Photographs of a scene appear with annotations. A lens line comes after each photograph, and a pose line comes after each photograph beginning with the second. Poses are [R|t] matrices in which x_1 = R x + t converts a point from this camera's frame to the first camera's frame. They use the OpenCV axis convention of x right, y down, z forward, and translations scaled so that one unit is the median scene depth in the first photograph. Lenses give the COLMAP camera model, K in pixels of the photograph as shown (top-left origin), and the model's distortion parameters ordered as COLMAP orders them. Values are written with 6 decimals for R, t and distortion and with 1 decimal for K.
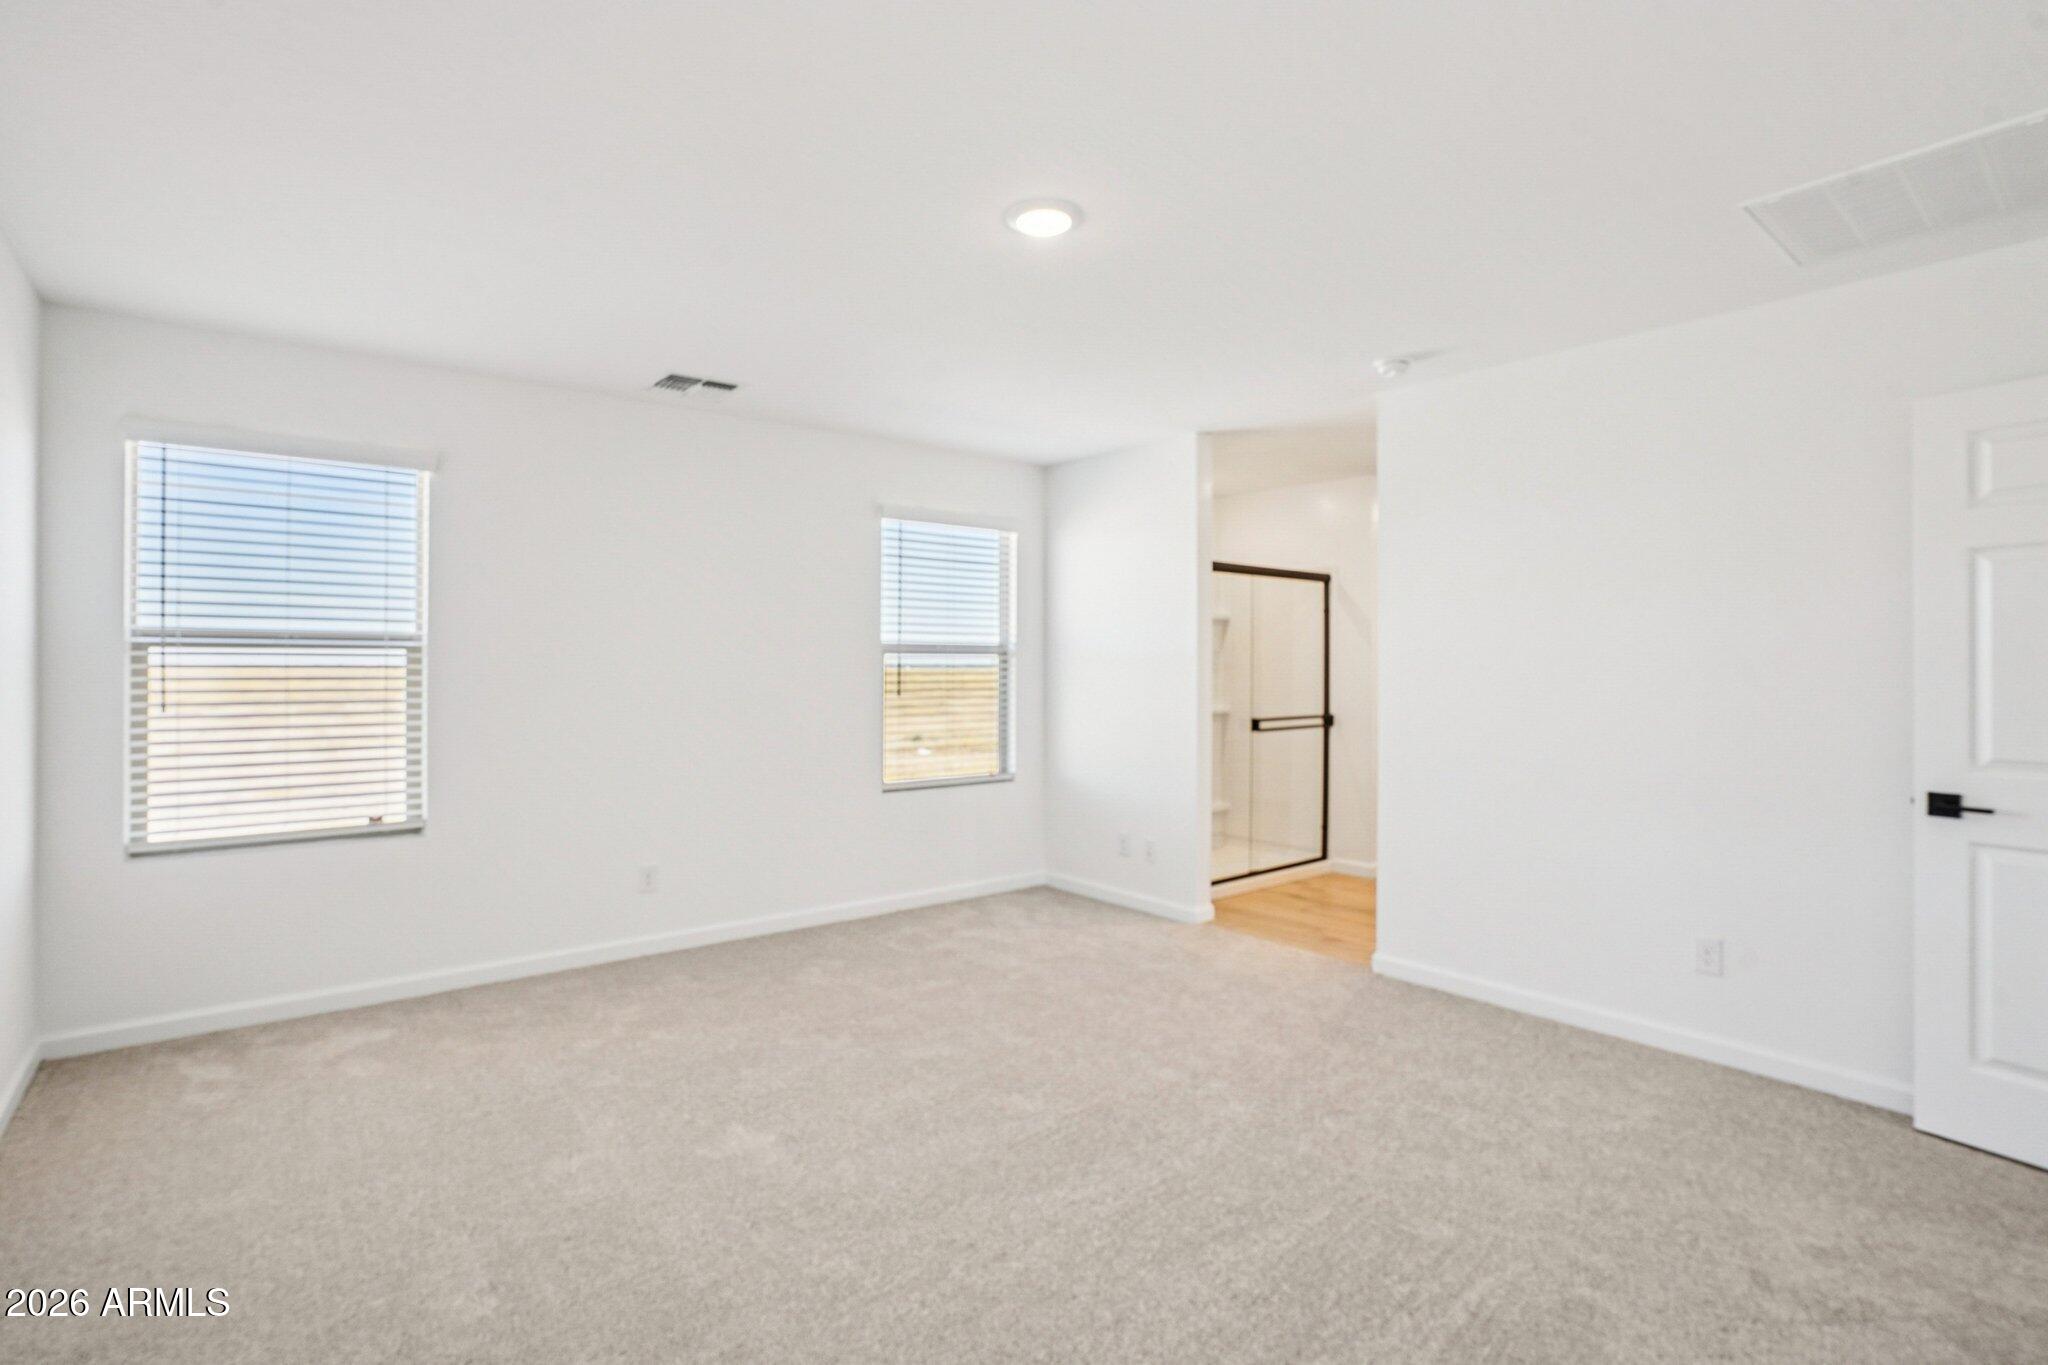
lens RADIAL K [[1006.2, 0, 1007.1], [0, 1006.2, 657.8], [0, 0, 1]] dist [-0.020353, 0.002569]
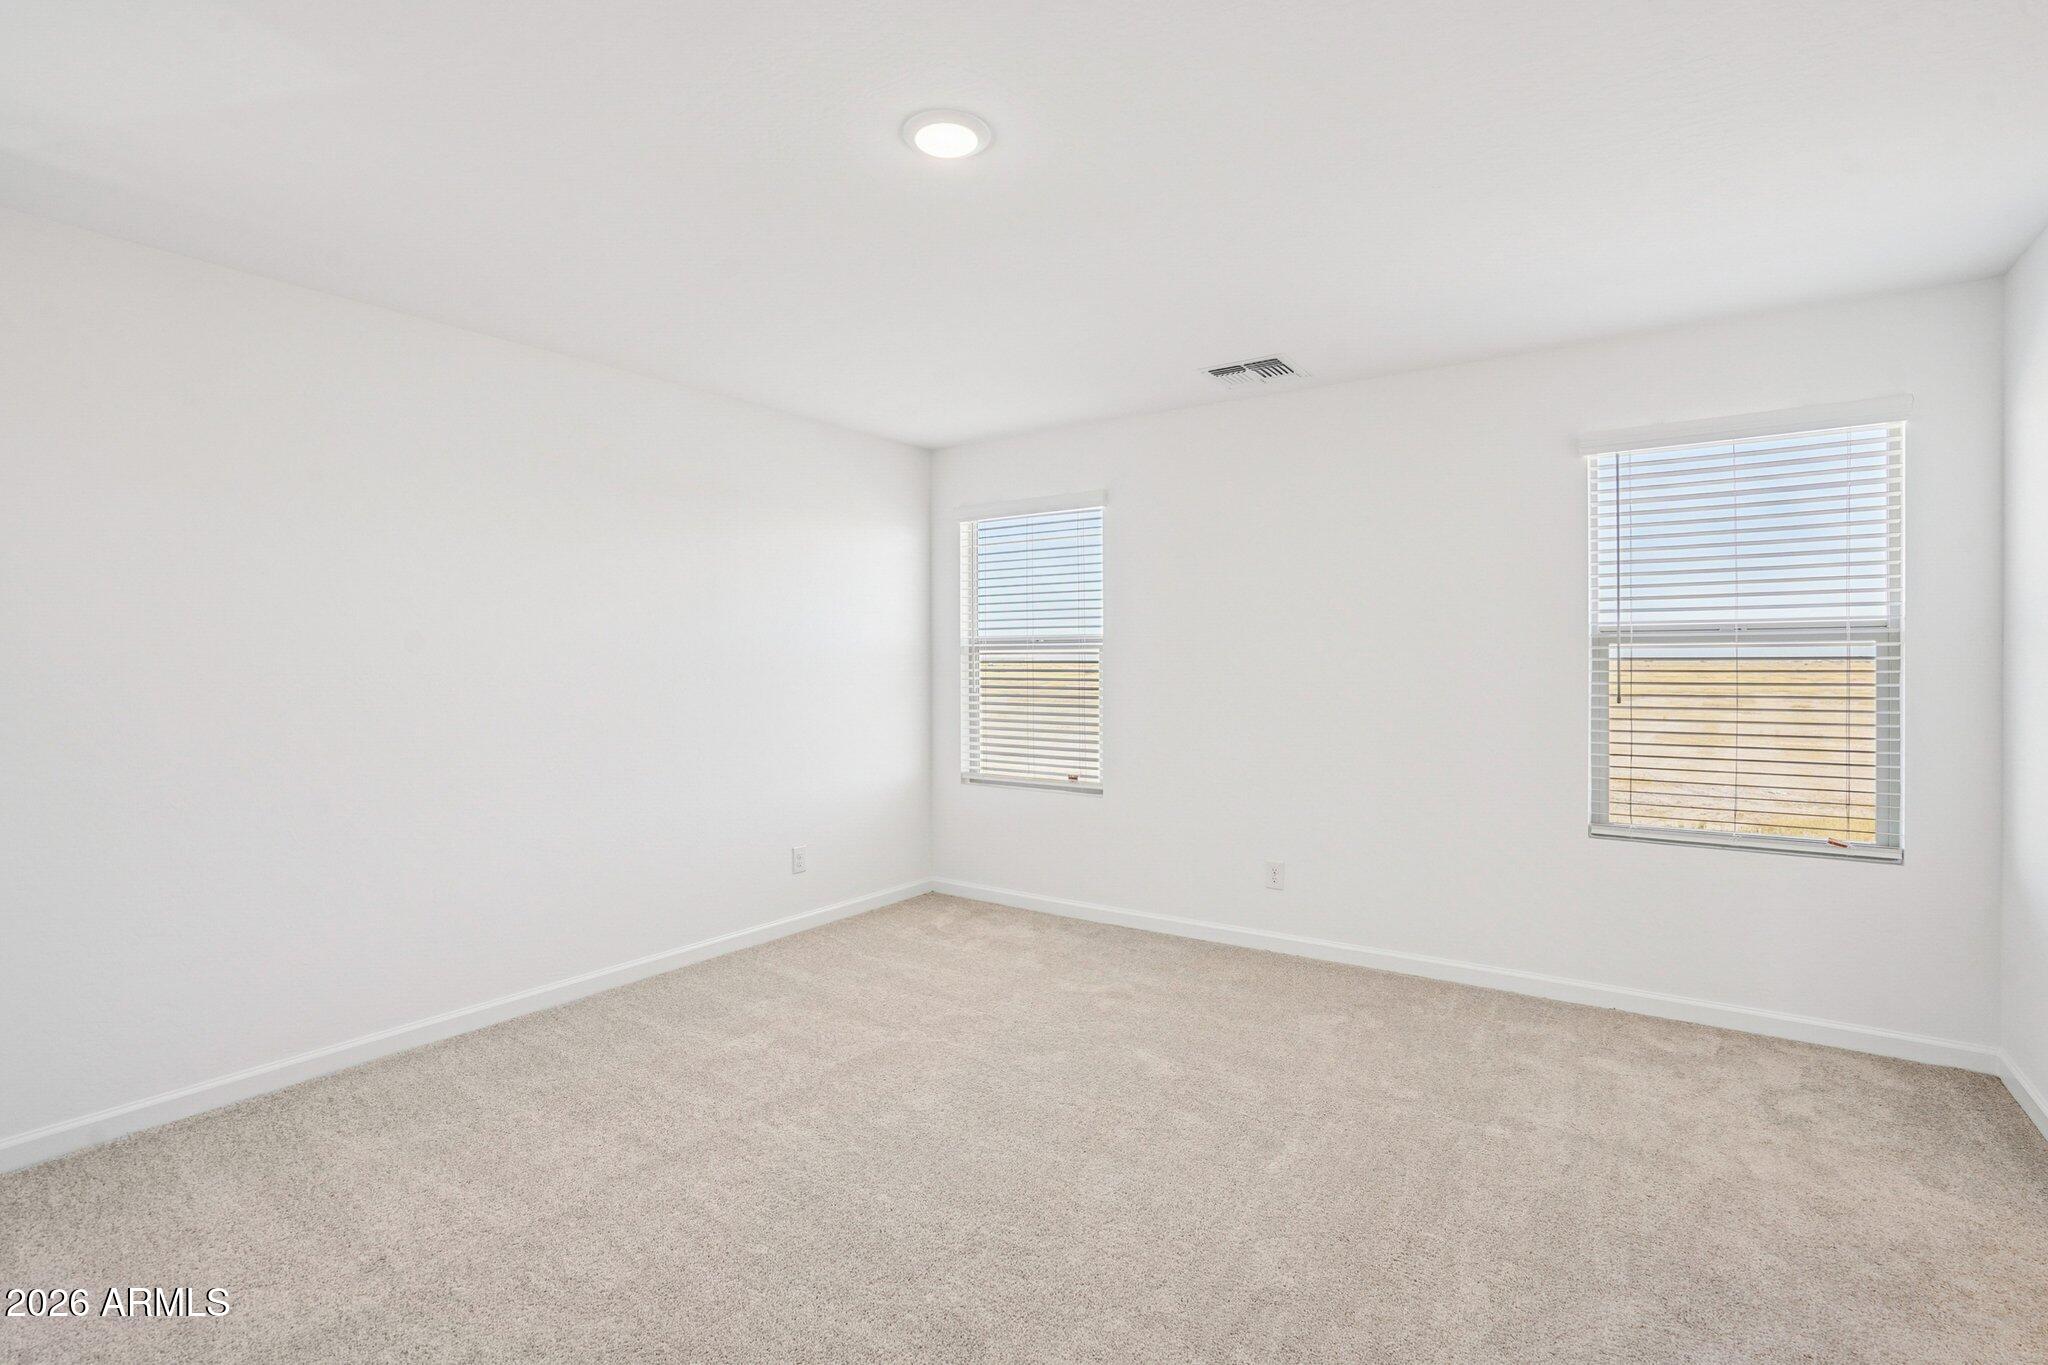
lens RADIAL K [[958.1, 0, 1017.5], [0, 958.1, 668.7], [0, 0, 1]] dist [-0.044360, 0.016893]
pose [[0.267810, 0.003918, -0.963464, 0.434874], [0.009882, 0.999928, 0.006813, 0.005996], [0.963421, -0.011346, 0.267752, 0.452600]]
